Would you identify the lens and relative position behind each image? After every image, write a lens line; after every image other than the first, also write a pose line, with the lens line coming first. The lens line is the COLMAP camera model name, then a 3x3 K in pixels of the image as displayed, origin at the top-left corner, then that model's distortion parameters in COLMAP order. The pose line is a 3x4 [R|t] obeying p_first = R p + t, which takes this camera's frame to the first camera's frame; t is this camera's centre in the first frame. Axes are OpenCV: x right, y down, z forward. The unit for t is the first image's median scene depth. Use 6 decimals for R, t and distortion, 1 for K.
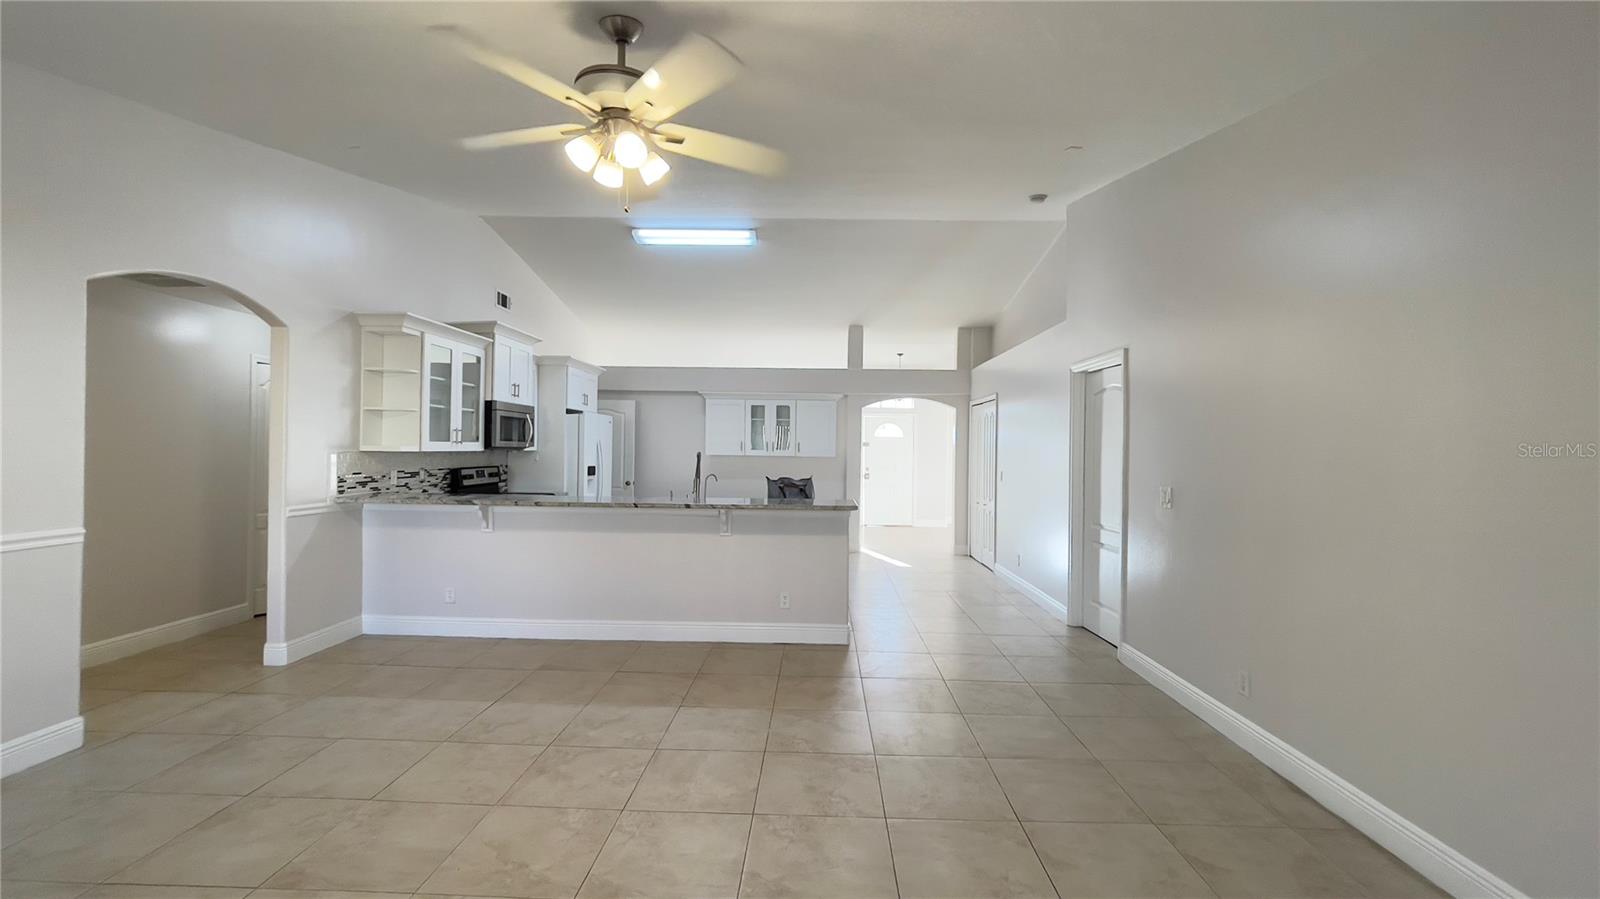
lens RADIAL K [[648.5, 0, 800.0], [0, 648.5, 449.5], [0, 0, 1]] dist [0.001142, 0.000092]
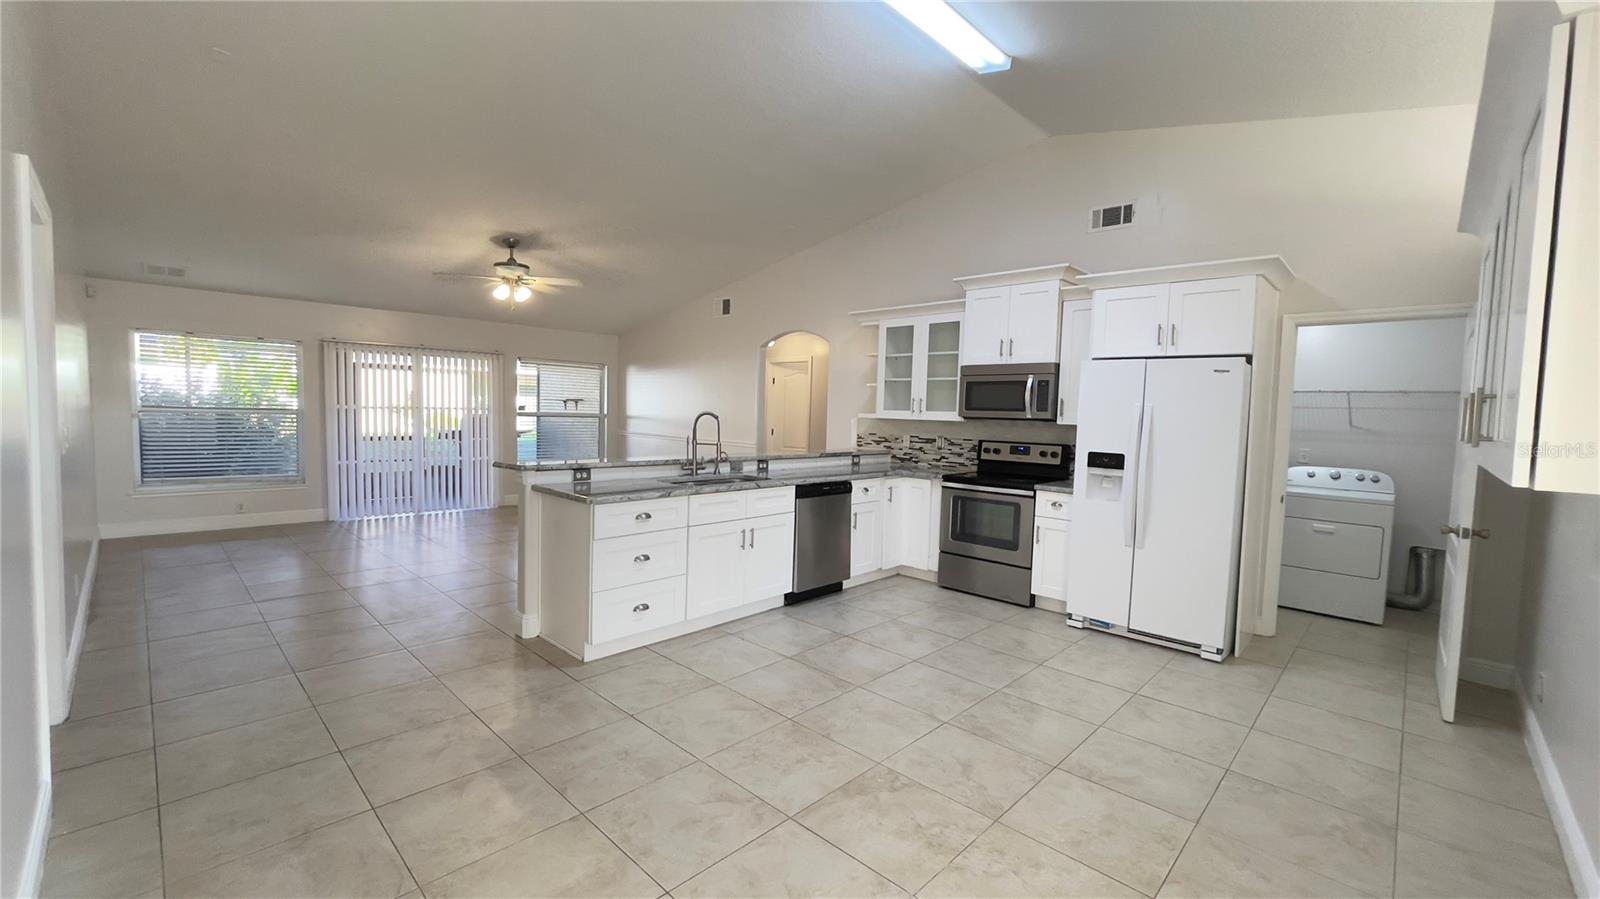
lens RADIAL K [[648.5, 0, 800.0], [0, 648.5, 449.5], [0, 0, 1]] dist [0.001142, 0.000092]
pose [[-0.666751, 0.009300, -0.745223, 0.380901], [-0.040829, 0.997965, 0.048984, 0.007372], [0.744161, 0.063087, -0.665014, 1.529616]]
